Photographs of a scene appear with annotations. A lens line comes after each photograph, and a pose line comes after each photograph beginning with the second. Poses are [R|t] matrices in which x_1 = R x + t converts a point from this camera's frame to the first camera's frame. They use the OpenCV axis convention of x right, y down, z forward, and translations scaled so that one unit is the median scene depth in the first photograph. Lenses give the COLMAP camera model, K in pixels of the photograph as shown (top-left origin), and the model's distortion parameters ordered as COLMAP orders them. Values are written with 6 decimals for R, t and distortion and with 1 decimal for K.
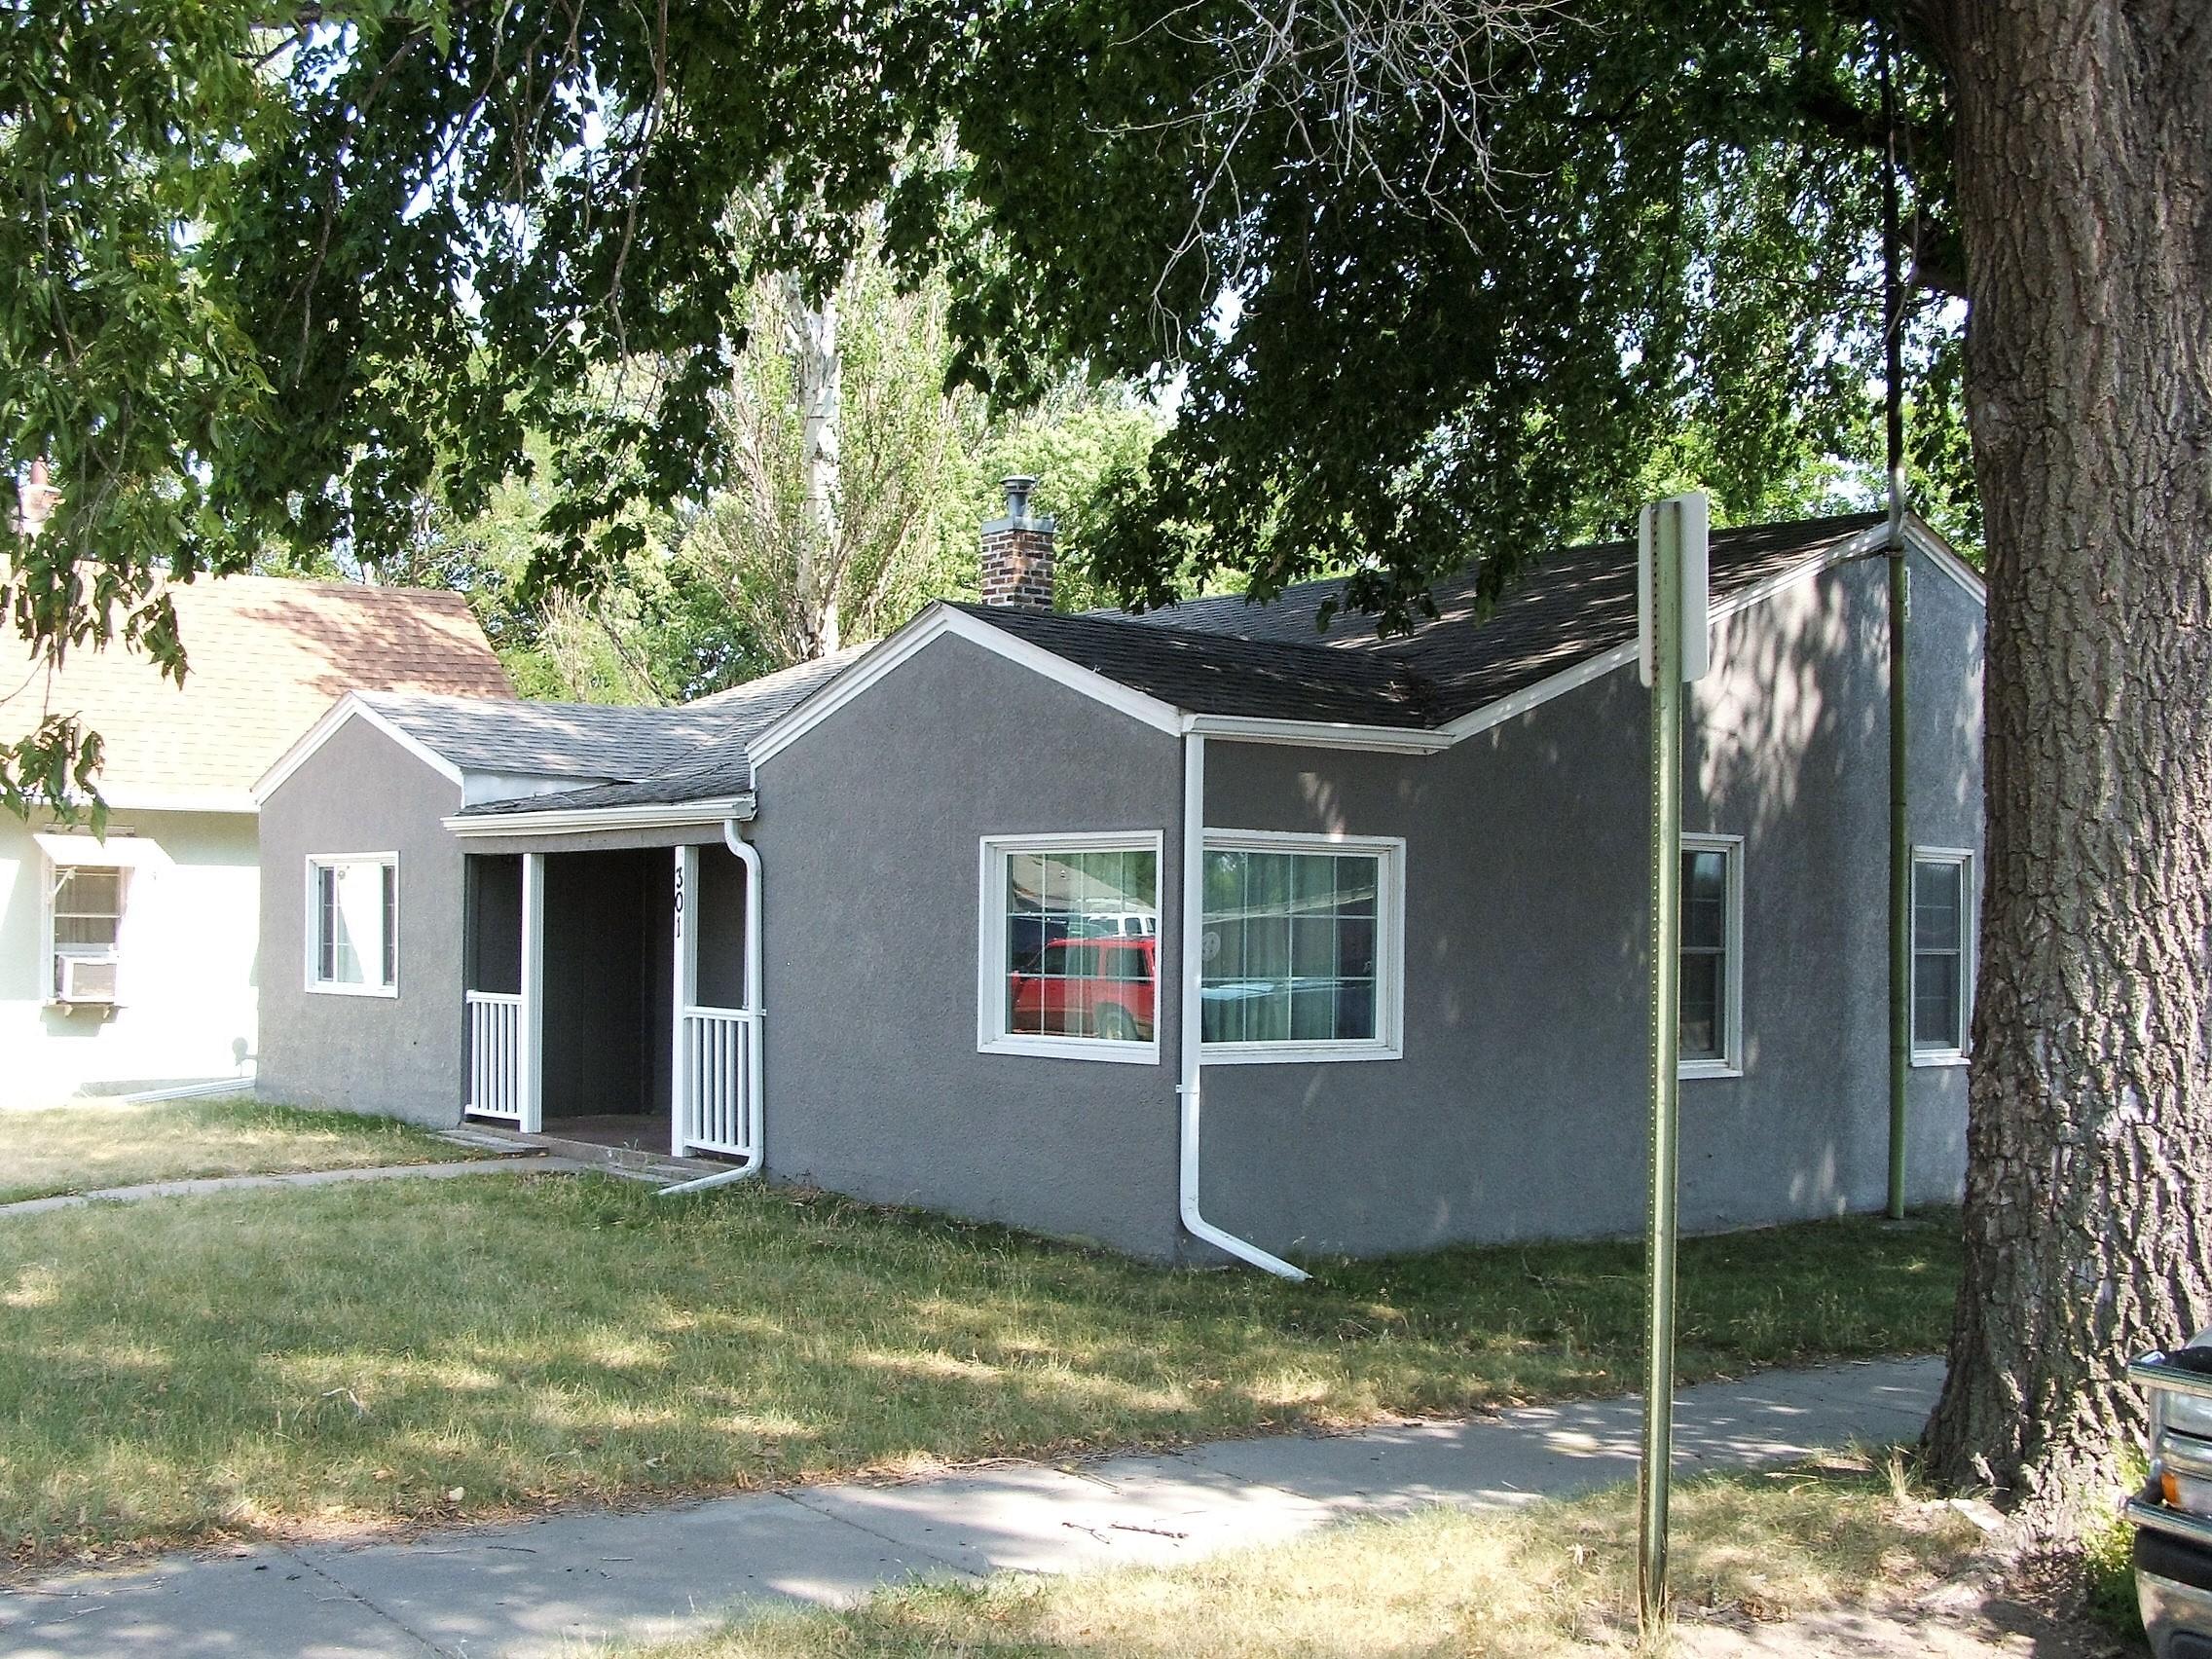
lens RADIAL K [[2681.9, 0, 1106.0], [0, 2681.9, 829.5], [0, 0, 1]] dist [-0.368611, 0.620467]
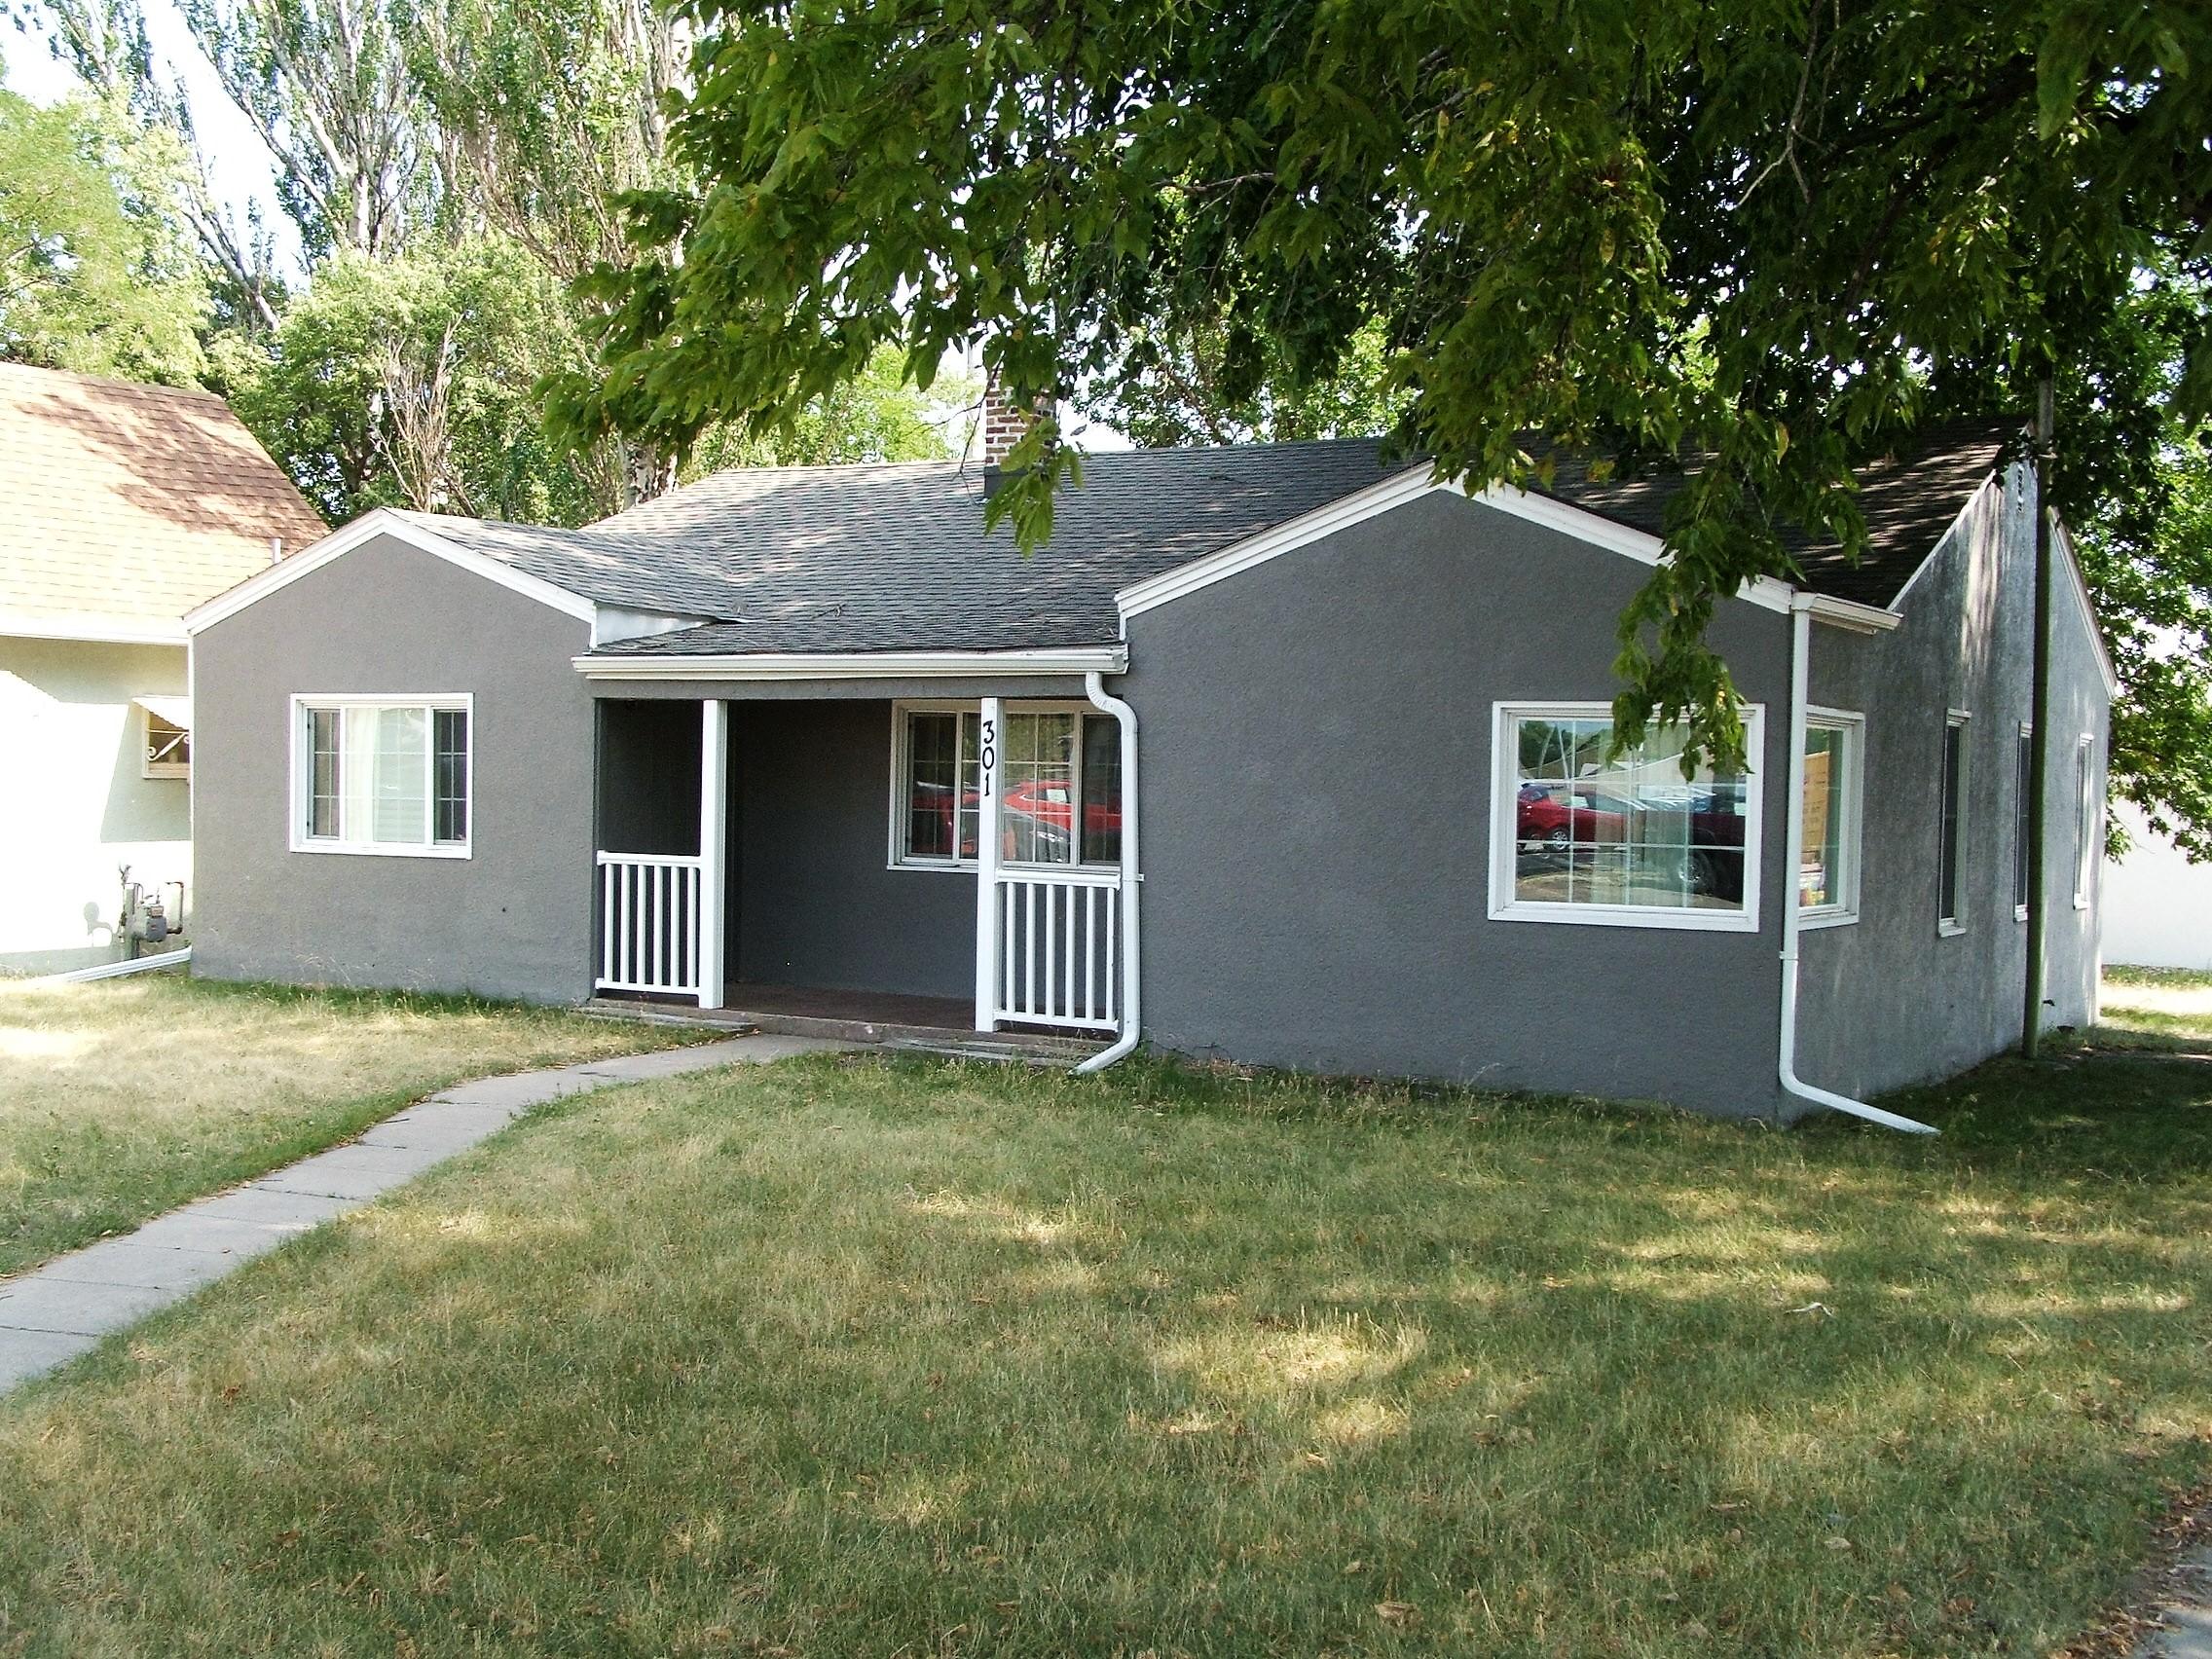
lens RADIAL K [[2681.9, 0, 1106.0], [0, 2681.9, 829.5], [0, 0, 1]] dist [-0.368611, 0.620467]
pose [[0.936709, -0.000934, 0.350107, -0.409218], [-0.022438, 0.997780, 0.062695, -0.006752], [-0.349389, -0.066583, 0.934609, 0.098983]]
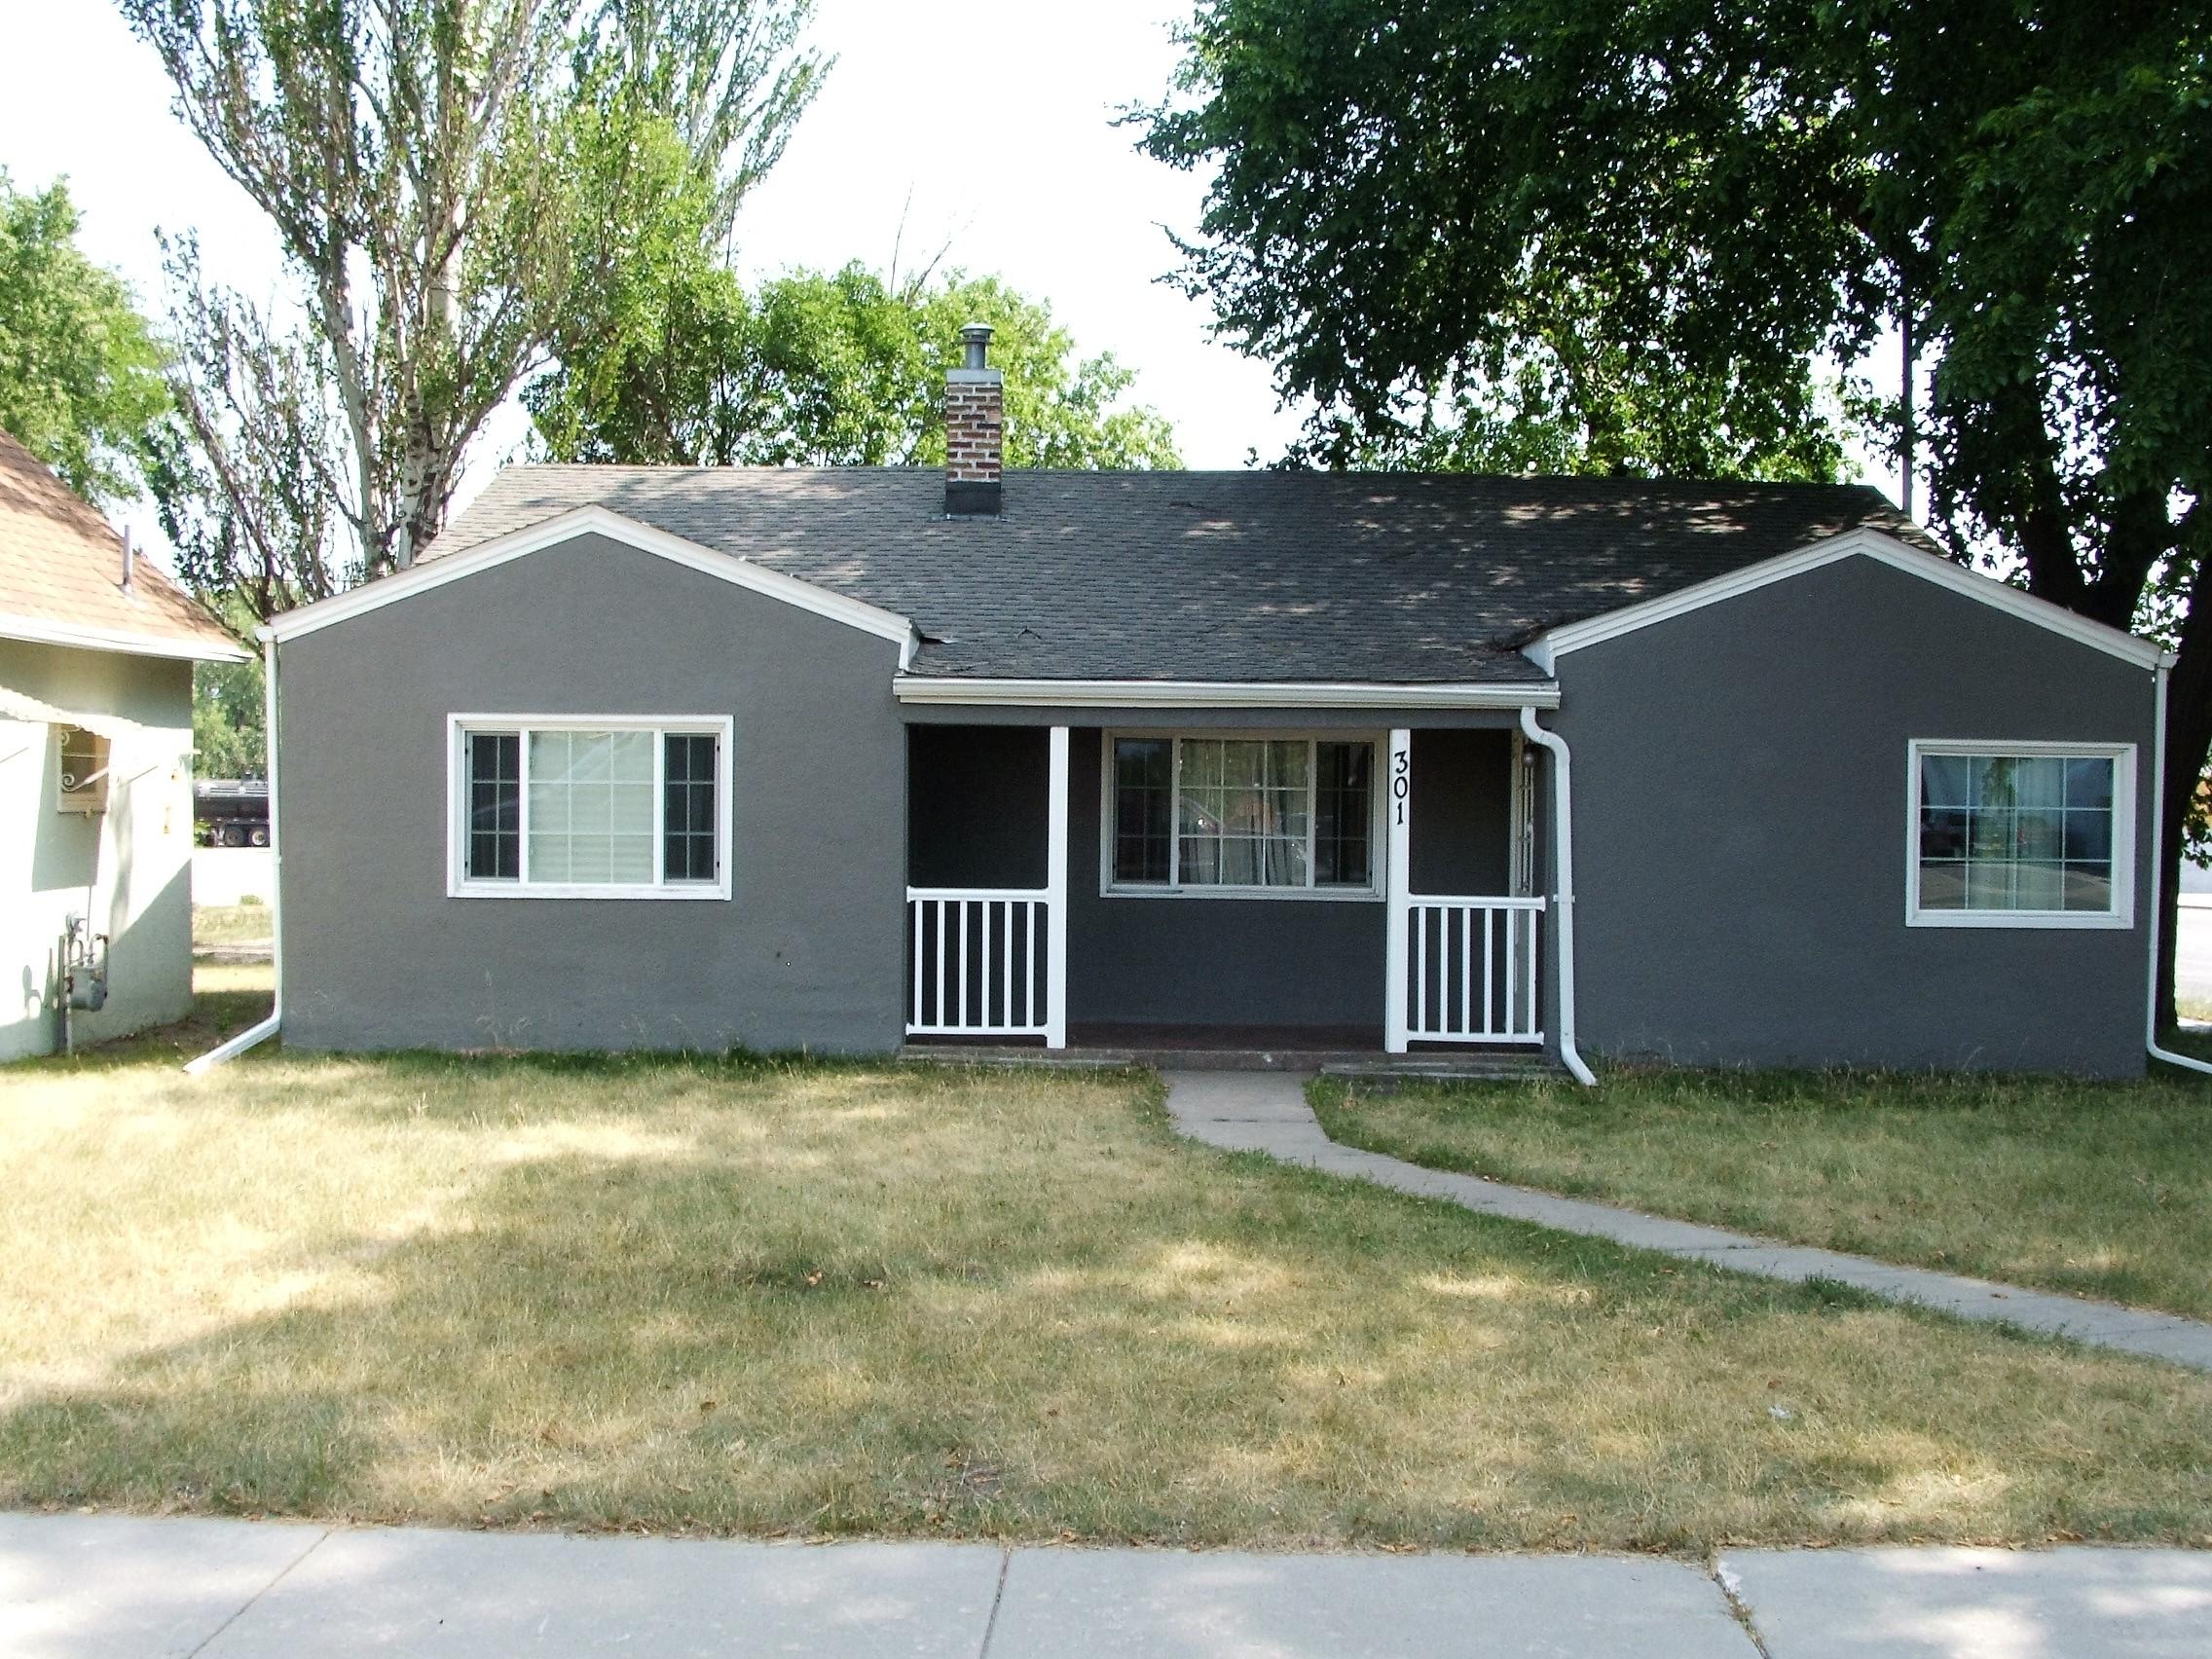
lens RADIAL K [[2590.8, 0, 1270.9], [0, 2590.8, 853.9], [0, 0, 1]] dist [-0.309557, 0.538830]
pose [[0.618040, -0.025318, 0.785739, -0.838760], [-0.037532, 0.997391, 0.061660, -0.004150], [-0.785250, -0.067599, 0.615478, 0.419665]]
